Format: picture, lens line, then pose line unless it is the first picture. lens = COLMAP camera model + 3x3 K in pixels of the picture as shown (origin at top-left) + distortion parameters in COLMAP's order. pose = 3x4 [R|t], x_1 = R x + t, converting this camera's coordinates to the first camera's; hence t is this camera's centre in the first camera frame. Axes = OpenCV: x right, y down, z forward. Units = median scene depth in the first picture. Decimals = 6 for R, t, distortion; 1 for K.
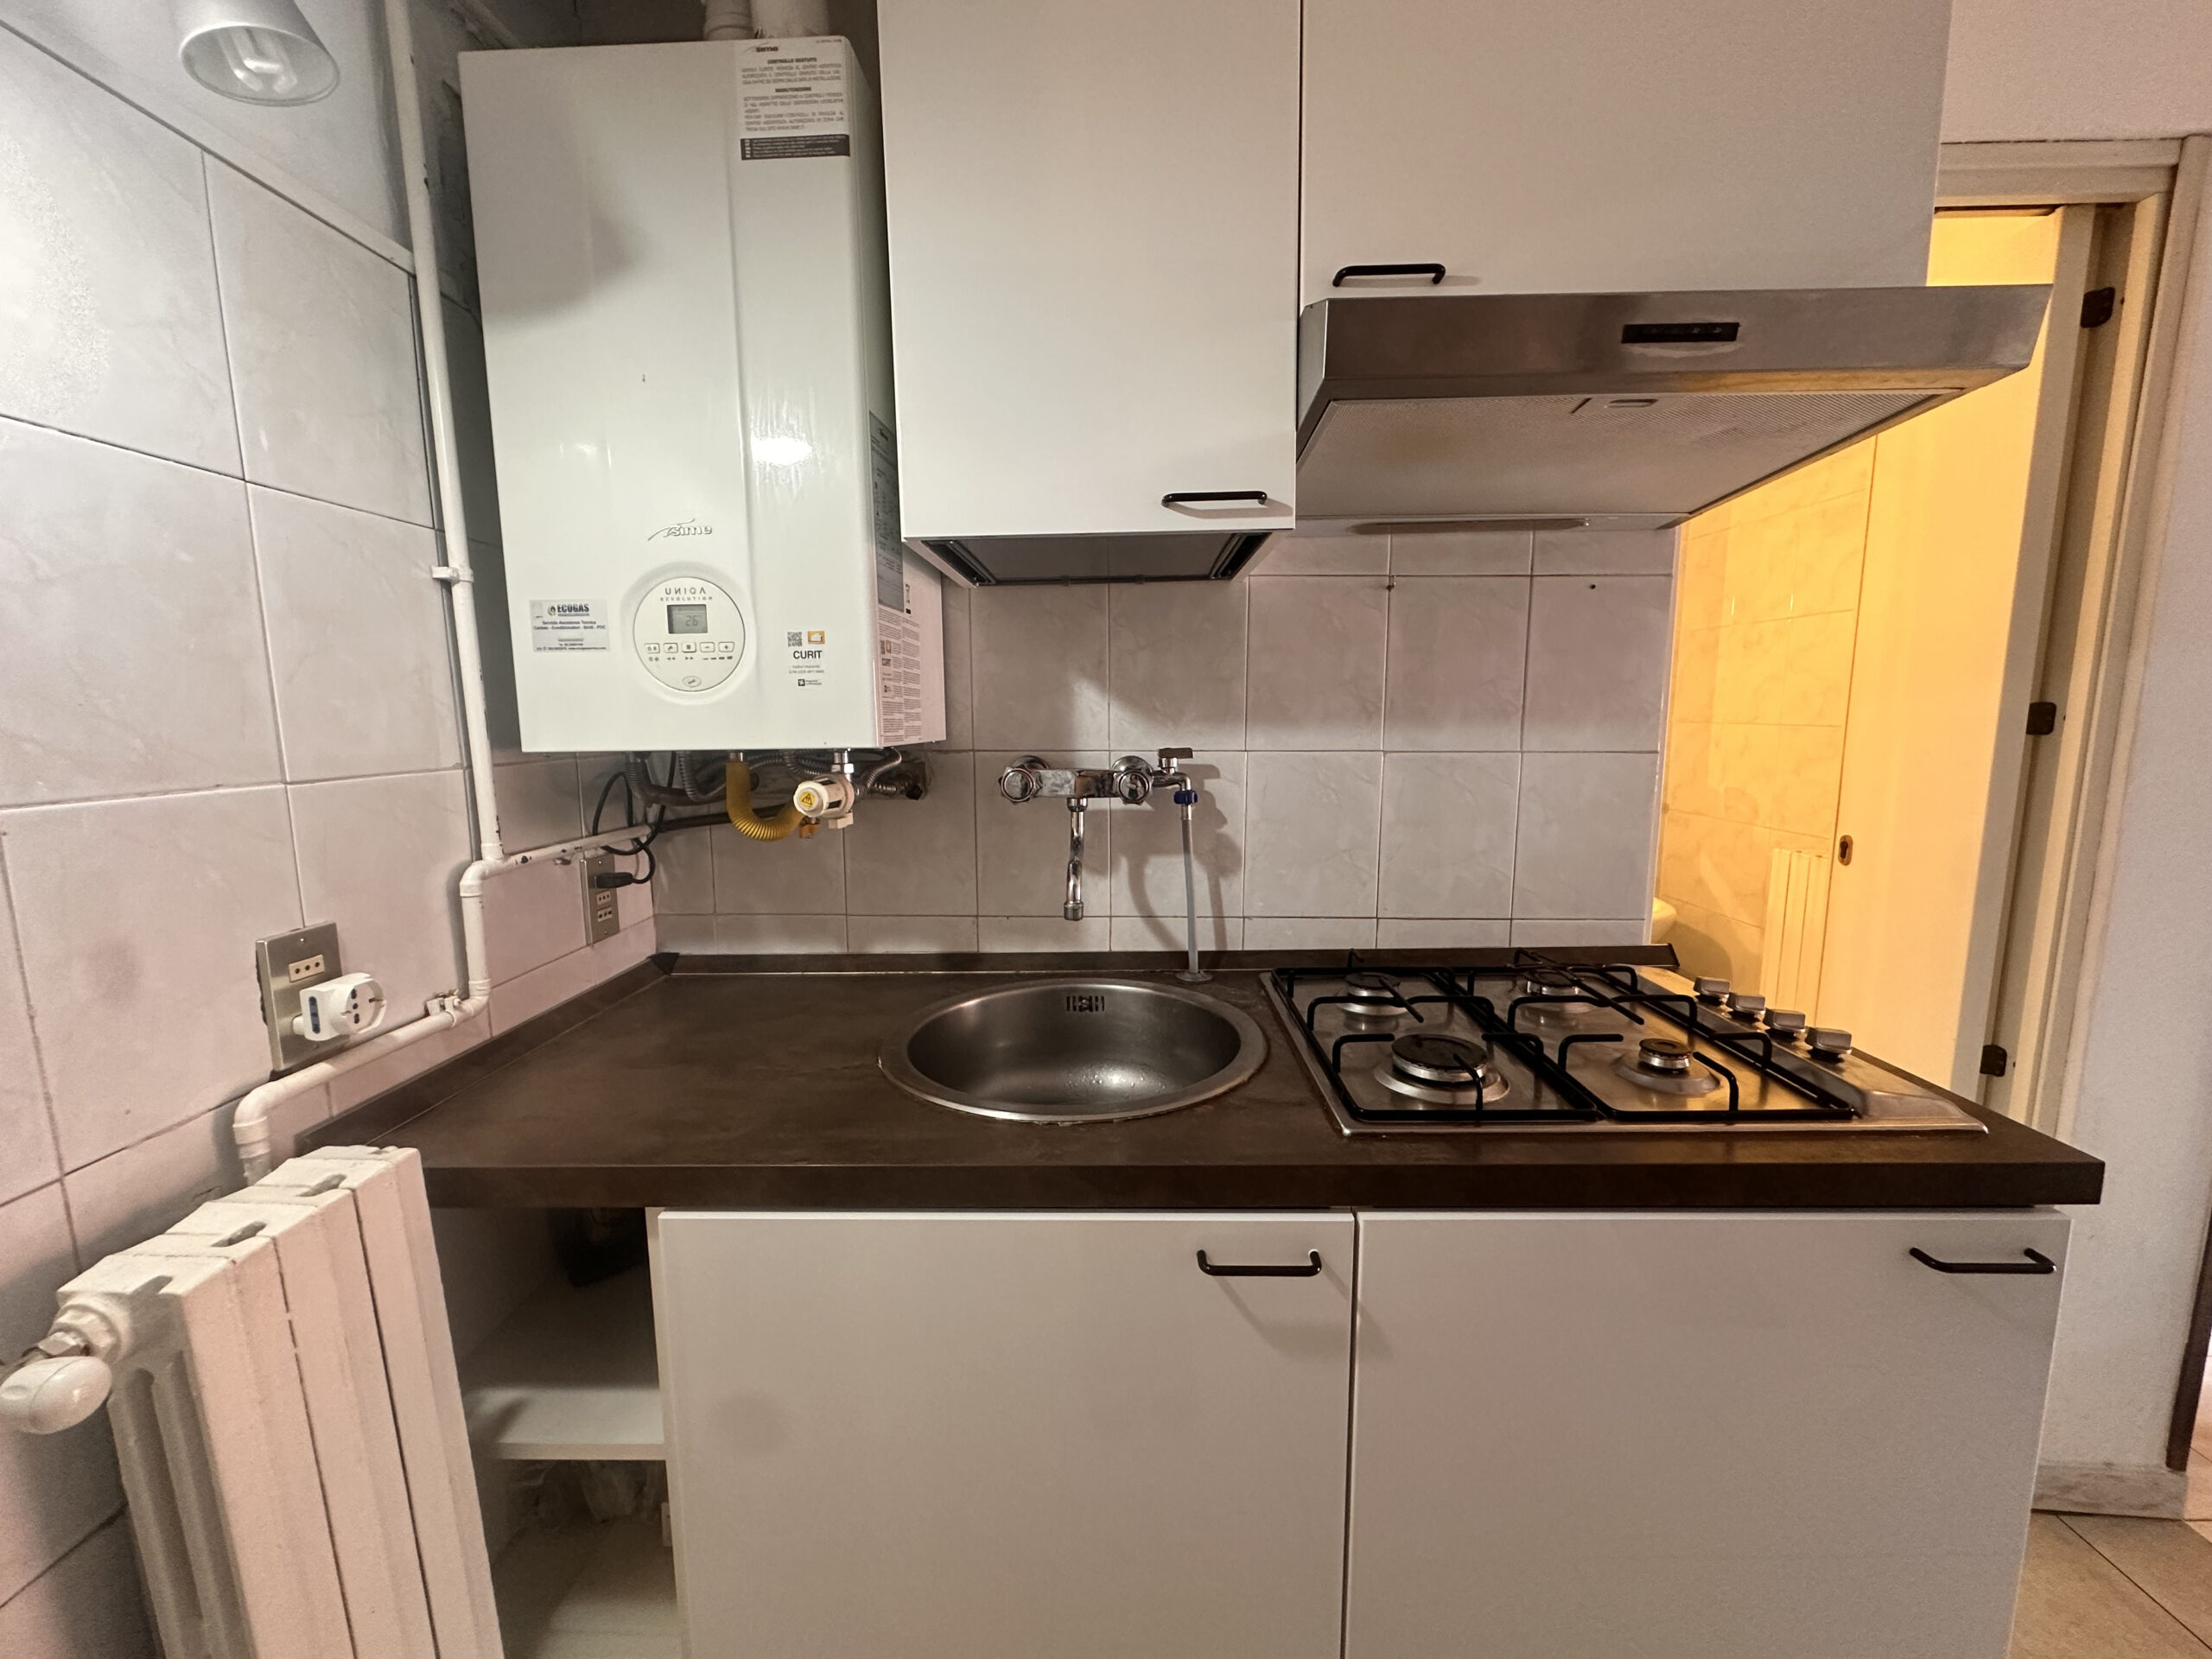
lens RADIAL K [[883.1, 0, 1110.5], [0, 883.1, 831.2], [0, 0, 1]] dist [-0.004201, 0.000966]
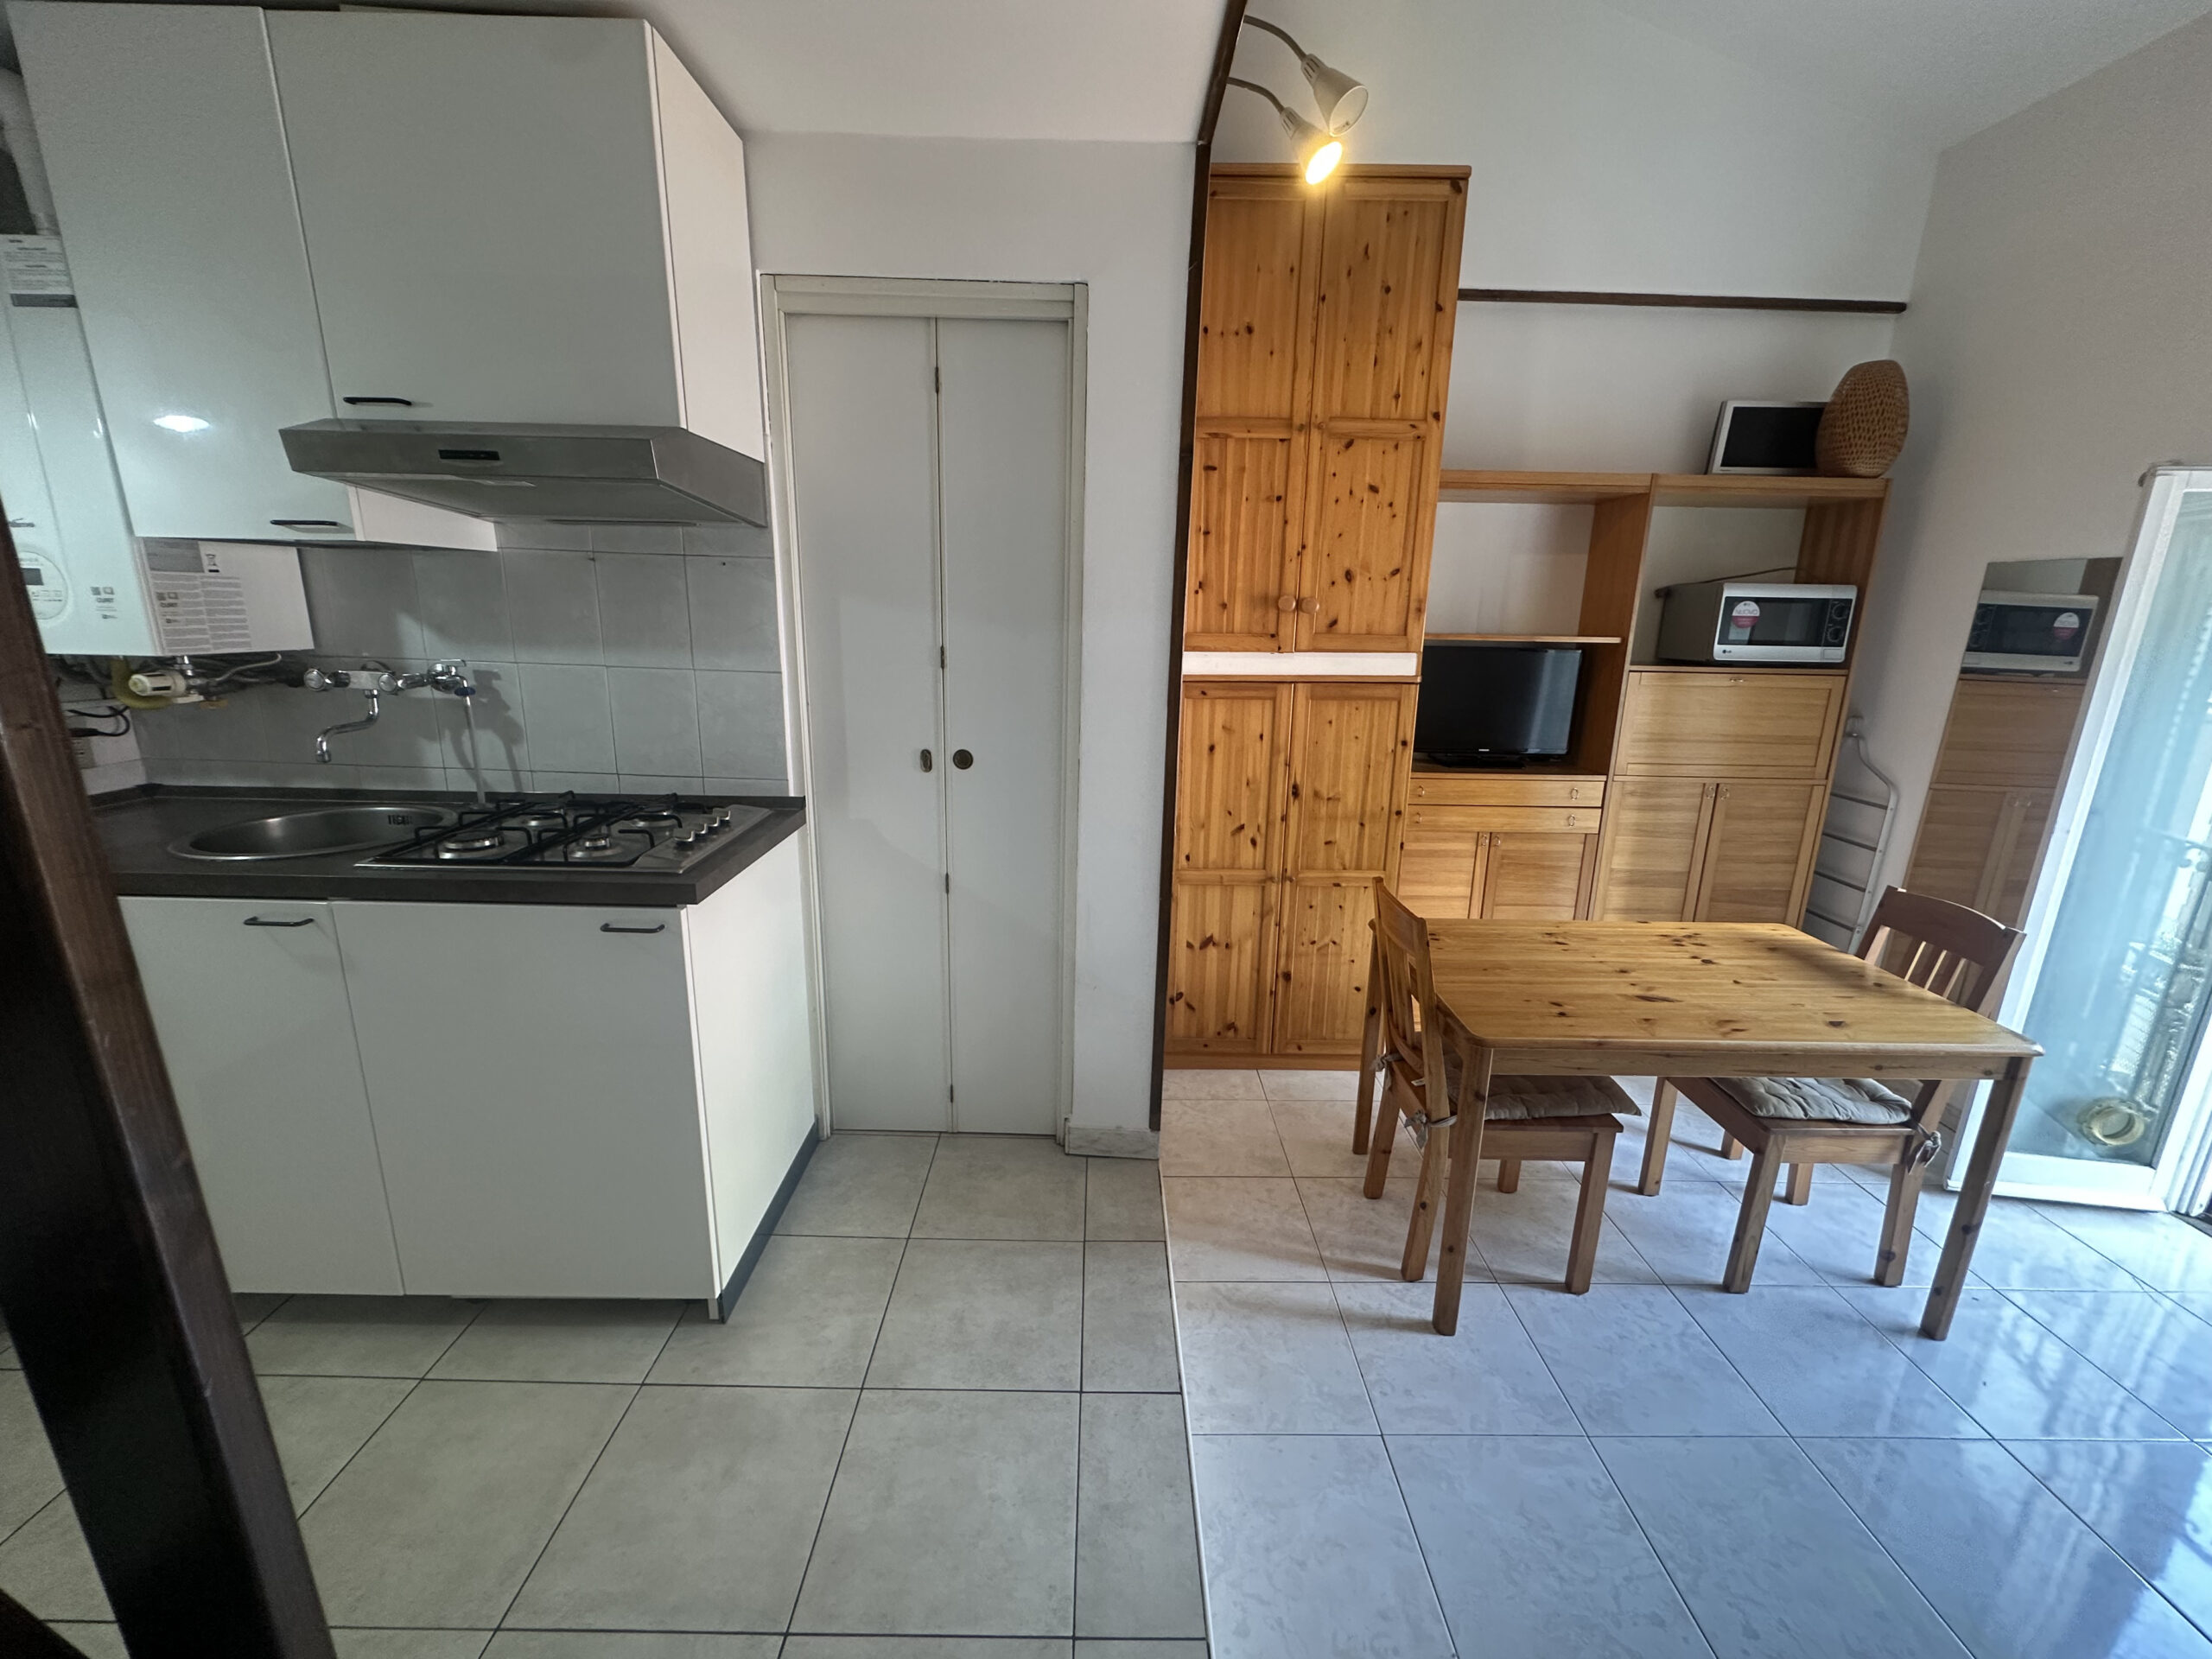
lens RADIAL K [[883.1, 0, 1105.5], [0, 883.1, 827.1], [0, 0, 1]] dist [-0.004201, 0.000966]
pose [[0.998989, 0.027440, 0.035615, 1.139958], [-0.031224, 0.993390, 0.110460, -0.007300], [-0.032349, -0.111461, 0.993242, -0.600740]]
